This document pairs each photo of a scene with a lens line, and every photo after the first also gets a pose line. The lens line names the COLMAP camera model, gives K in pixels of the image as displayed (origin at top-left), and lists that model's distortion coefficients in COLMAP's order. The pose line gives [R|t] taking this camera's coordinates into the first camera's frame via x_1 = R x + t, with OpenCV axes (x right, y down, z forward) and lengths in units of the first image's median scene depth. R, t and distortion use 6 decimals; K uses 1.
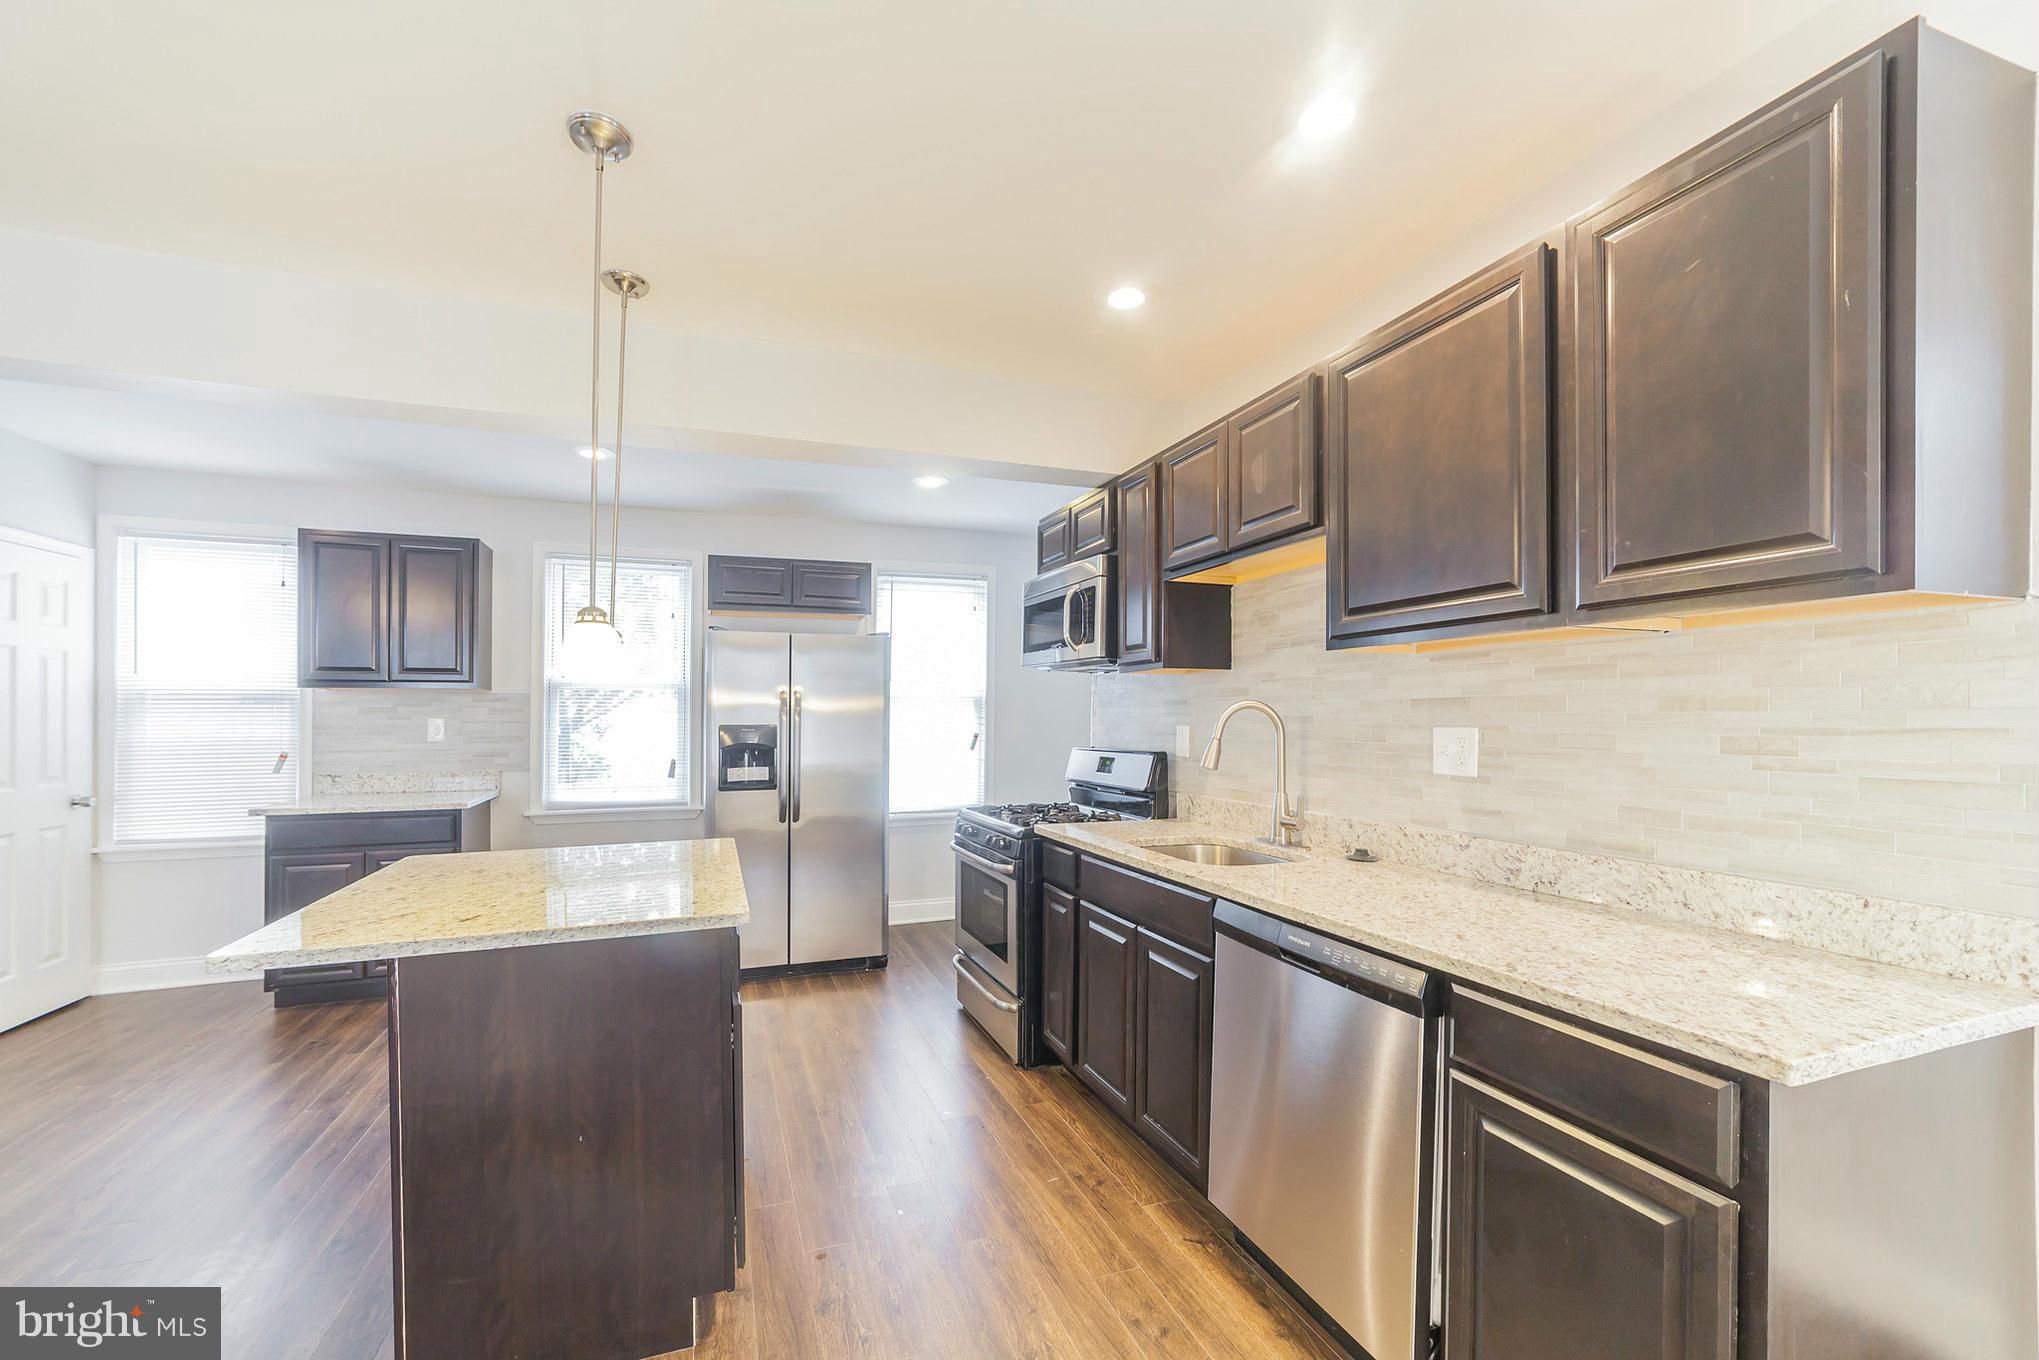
lens RADIAL K [[828.7, 0, 990.6], [0, 828.7, 711.3], [0, 0, 1]] dist [-0.002189, -0.000206]
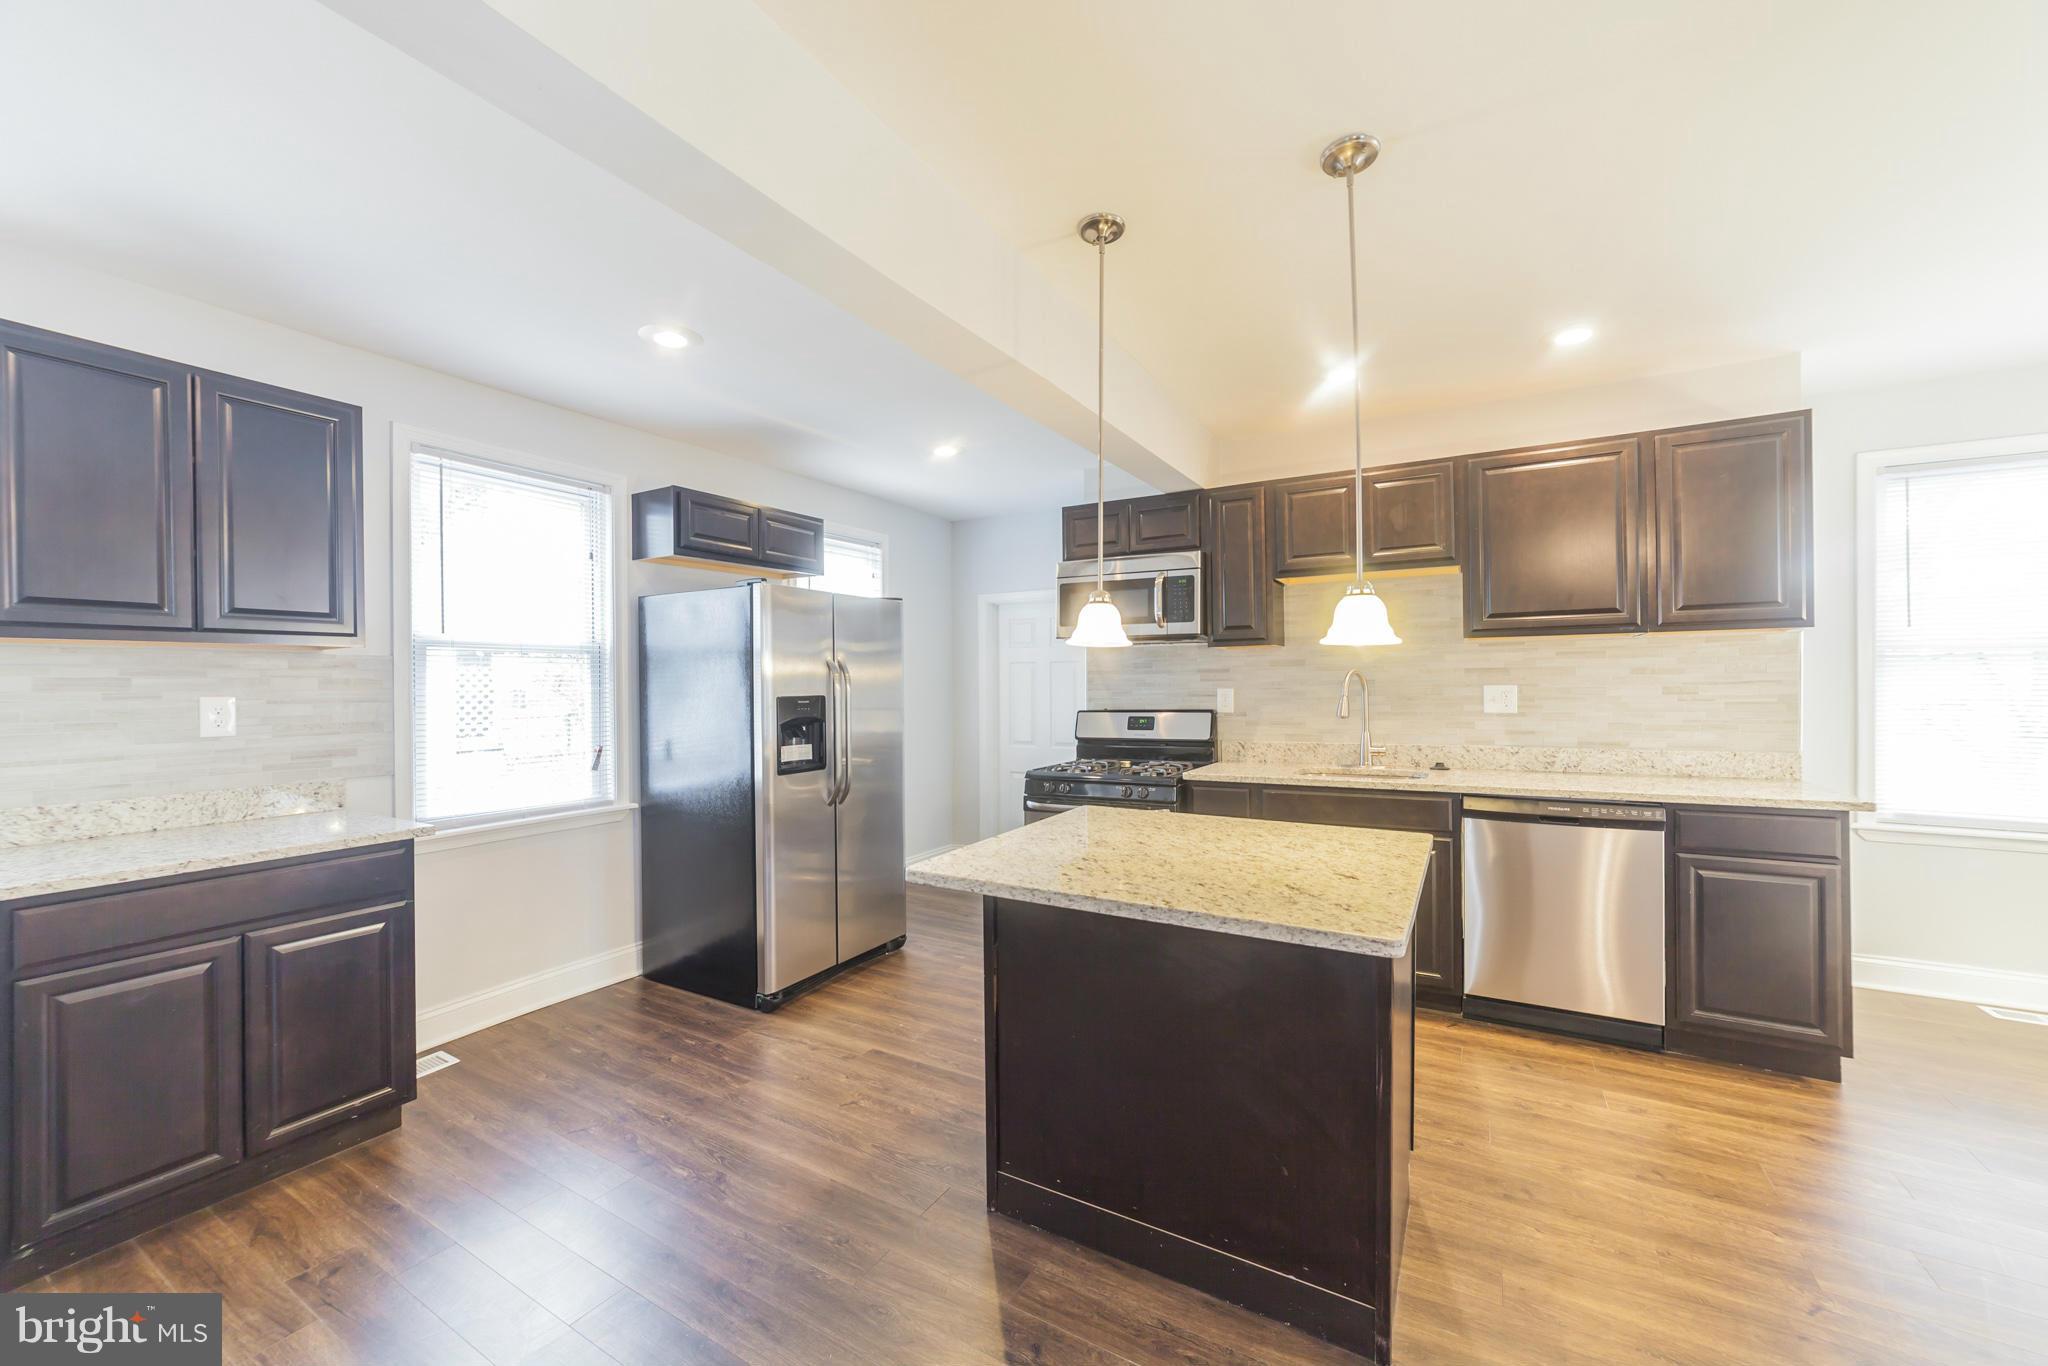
lens RADIAL K [[784.5, 0, 1030.2], [0, 784.5, 677.1], [0, 0, 1]] dist [-0.021382, 0.000142]
pose [[0.739827, -0.003562, 0.672788, -0.876351], [0.006927, 0.999973, -0.002323, 0.000093], [-0.672762, 0.006379, 0.739831, 0.322576]]
